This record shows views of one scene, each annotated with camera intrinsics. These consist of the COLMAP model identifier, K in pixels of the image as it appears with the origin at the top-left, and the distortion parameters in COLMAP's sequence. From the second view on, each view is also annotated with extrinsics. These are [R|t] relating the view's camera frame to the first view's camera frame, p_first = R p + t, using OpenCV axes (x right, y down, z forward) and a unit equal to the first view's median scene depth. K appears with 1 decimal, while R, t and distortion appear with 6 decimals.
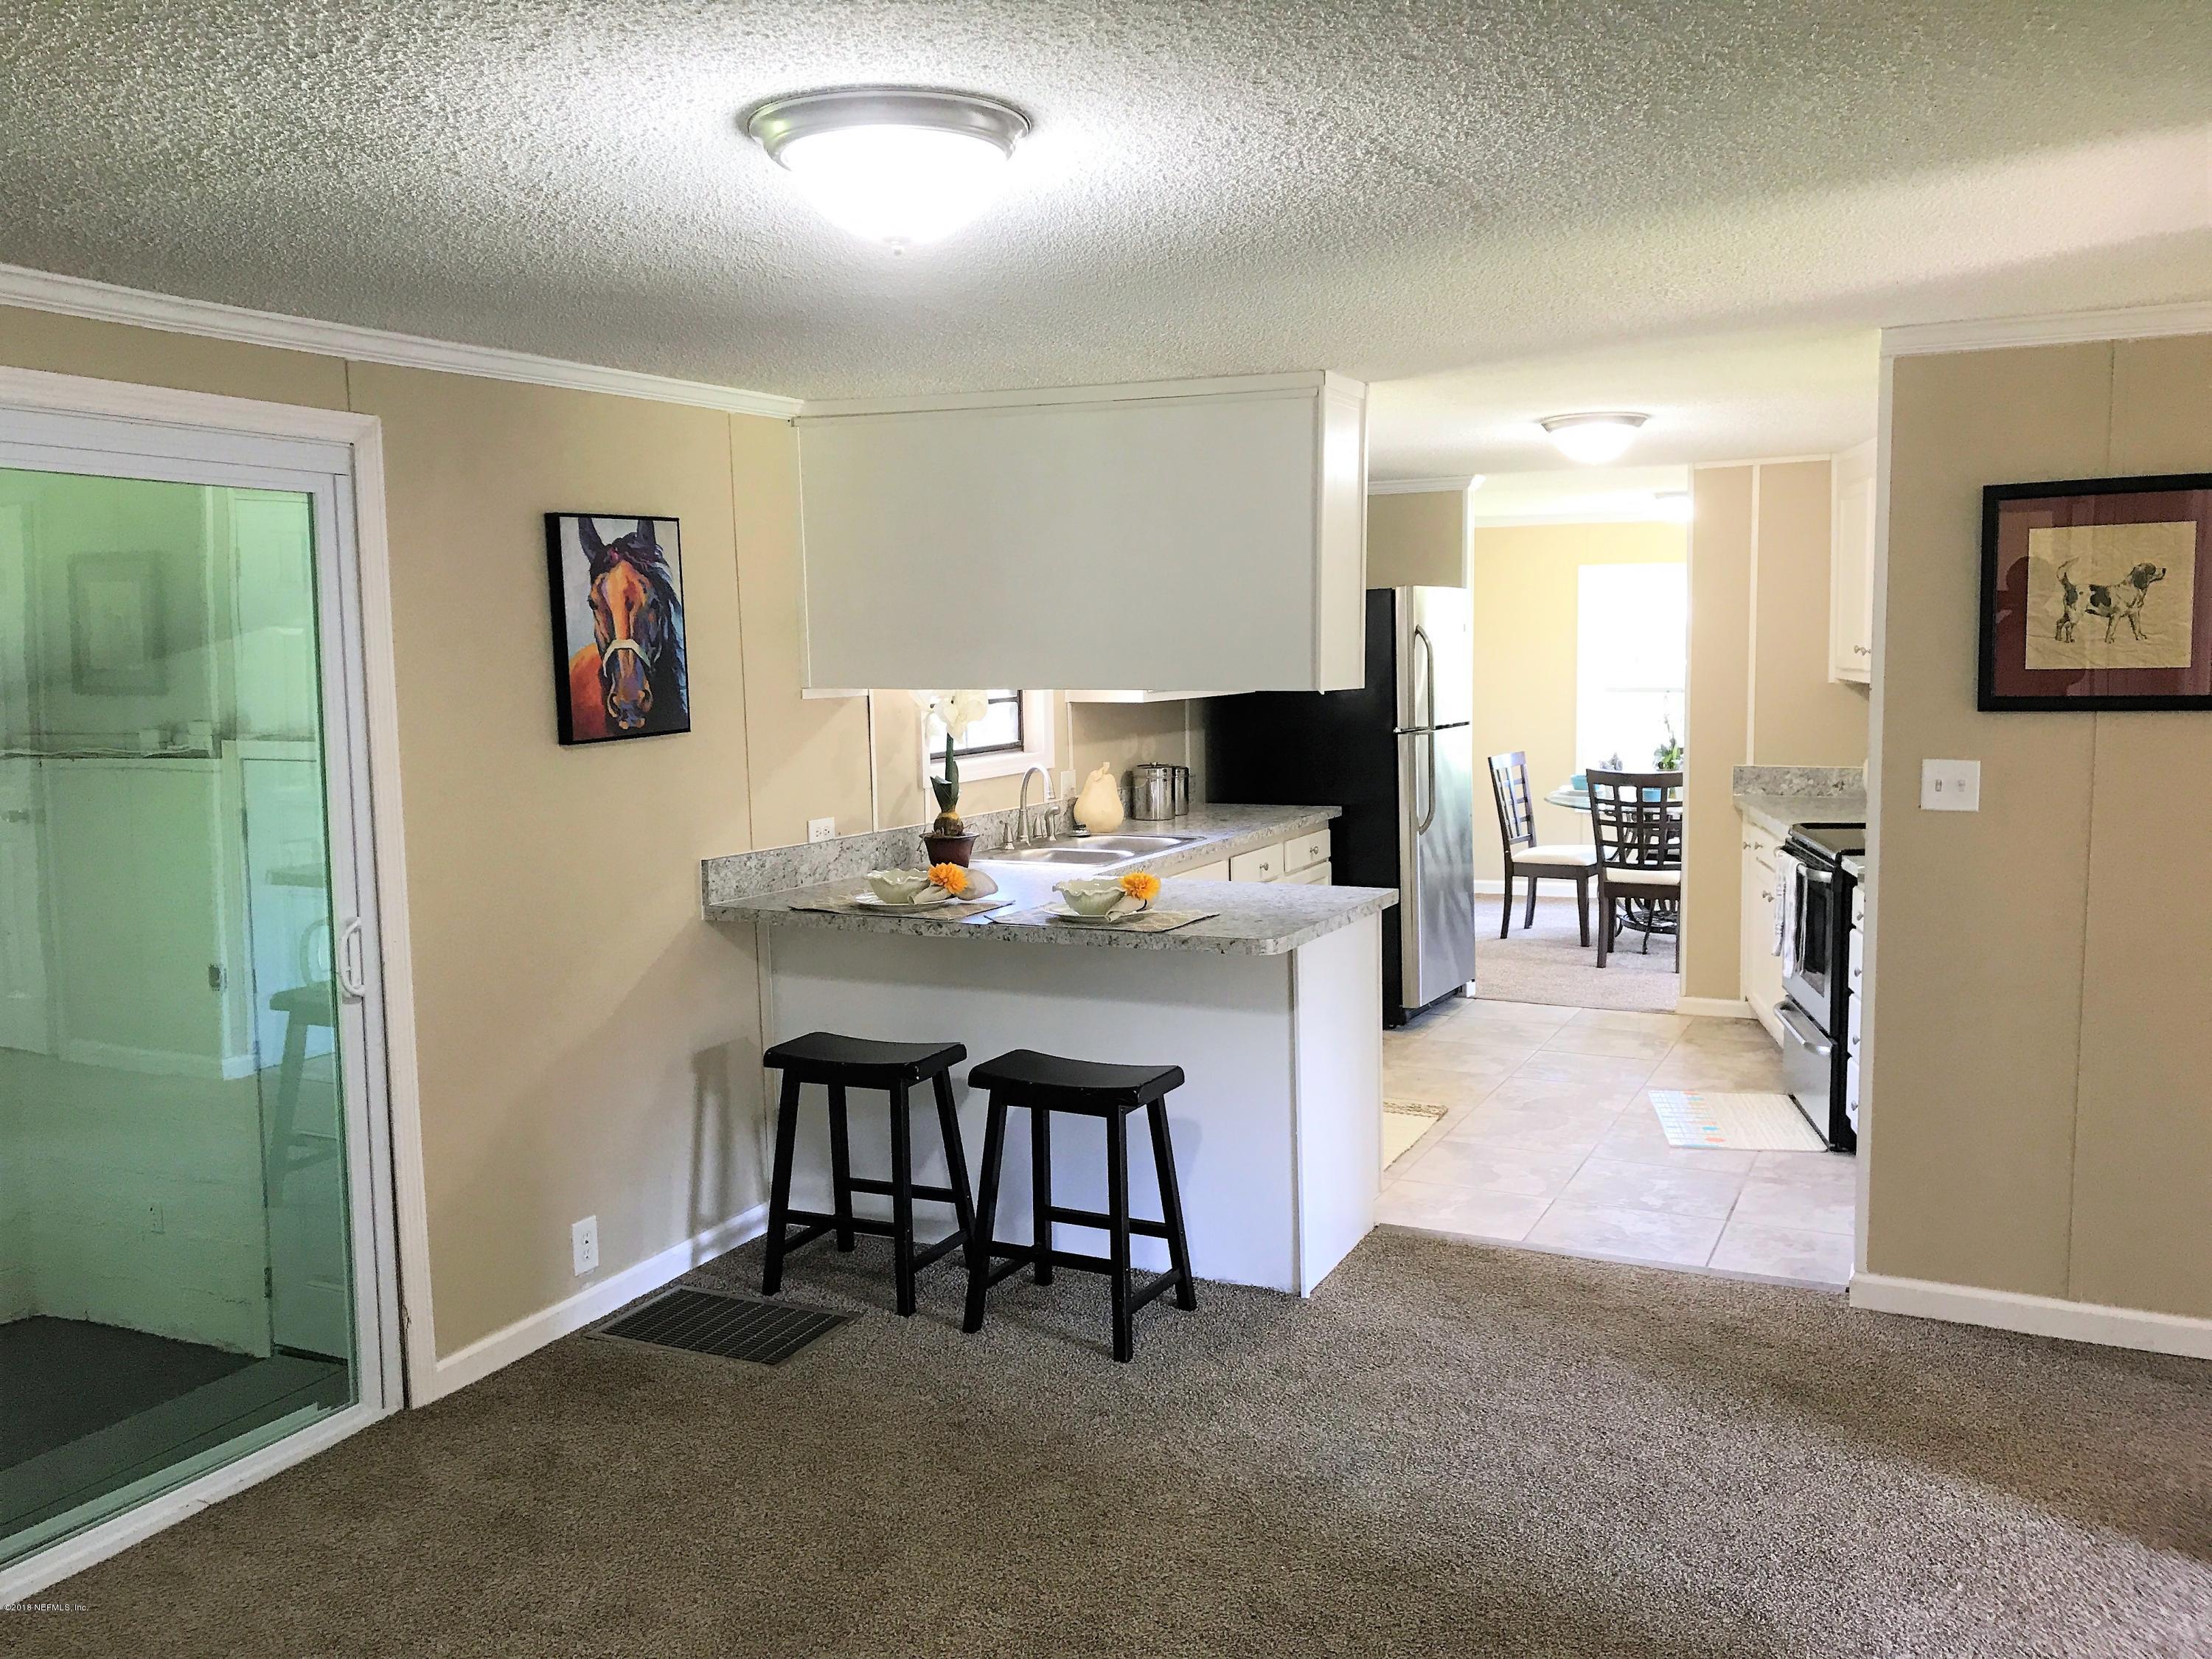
lens RADIAL K [[1794.4, 0, 1096.4], [0, 1794.4, 807.3], [0, 0, 1]] dist [0.088756, -0.219953]
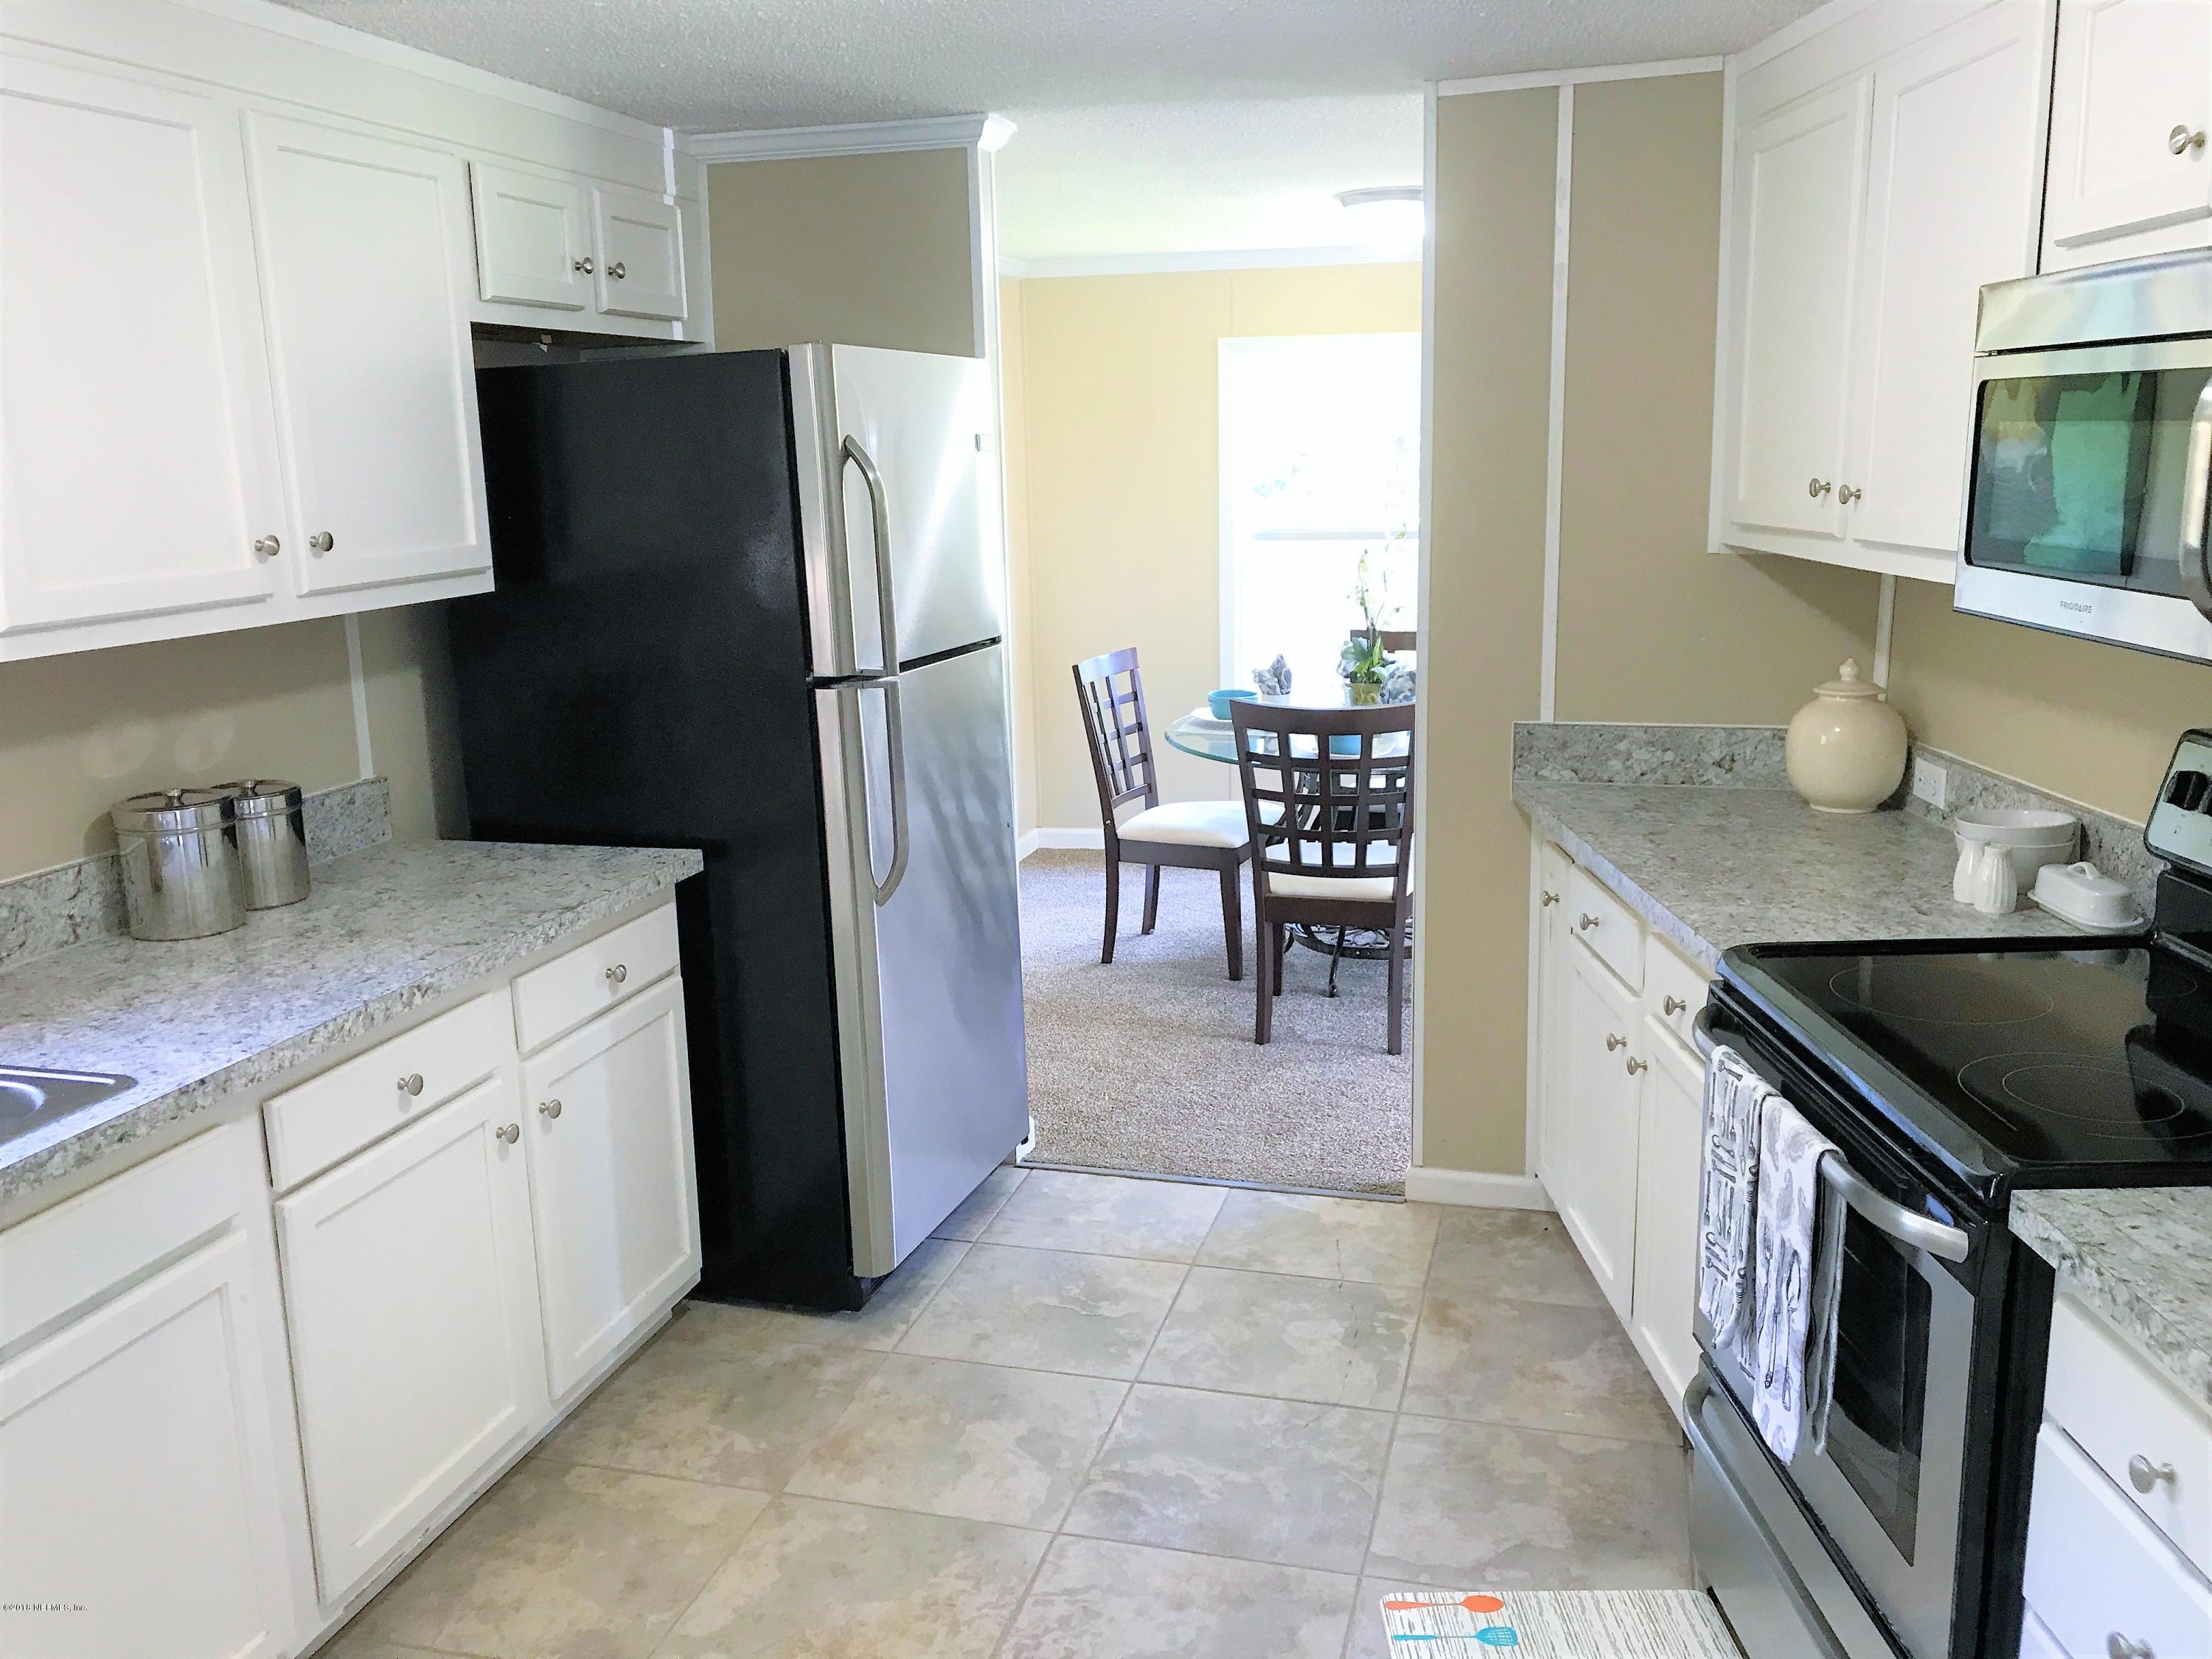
lens RADIAL K [[1794.4, 0, 1096.4], [0, 1794.4, 807.3], [0, 0, 1]] dist [0.088756, -0.219953]
pose [[0.982832, -0.044287, 0.179110, 0.151452], [0.025907, 0.994272, 0.103690, -0.054303], [-0.182676, -0.097269, 0.978350, 0.538961]]
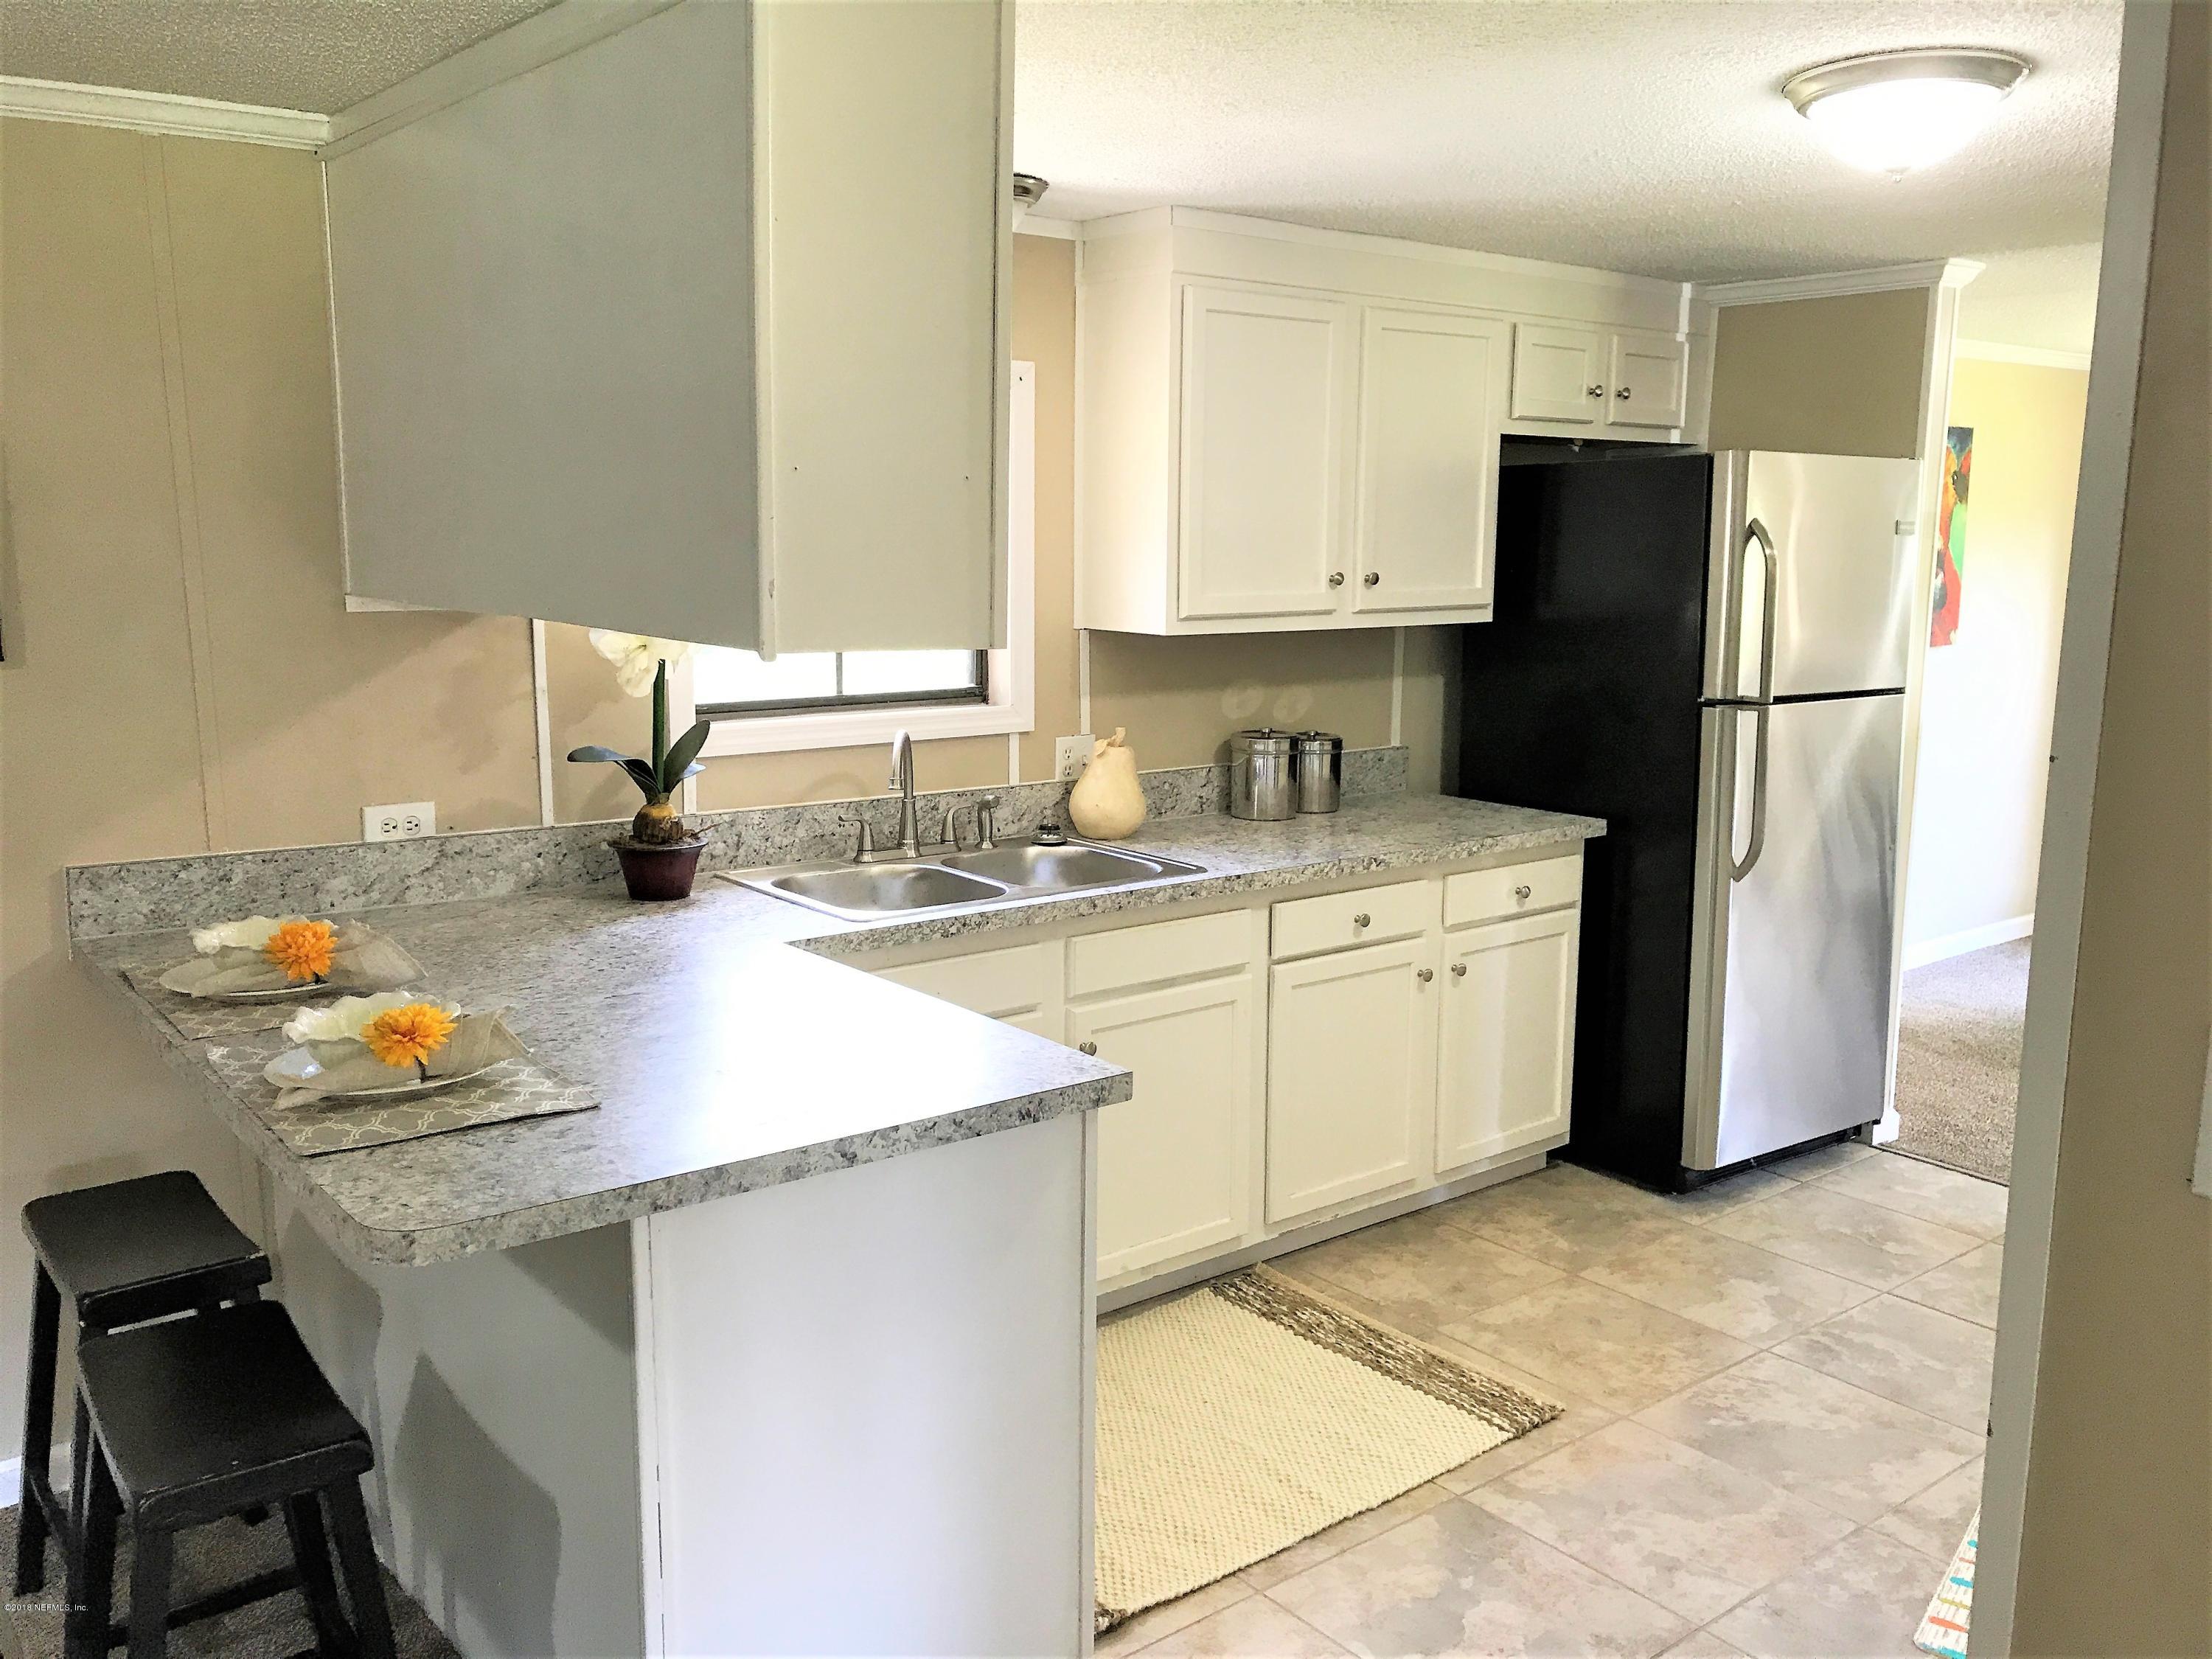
lens RADIAL K [[1794.4, 0, 1096.4], [0, 1794.4, 807.3], [0, 0, 1]] dist [0.088756, -0.219953]
pose [[0.902905, 0.088879, -0.420551, 0.233356], [-0.063036, 0.995190, 0.074986, -0.038930], [0.425193, -0.041196, 0.904165, 0.376088]]
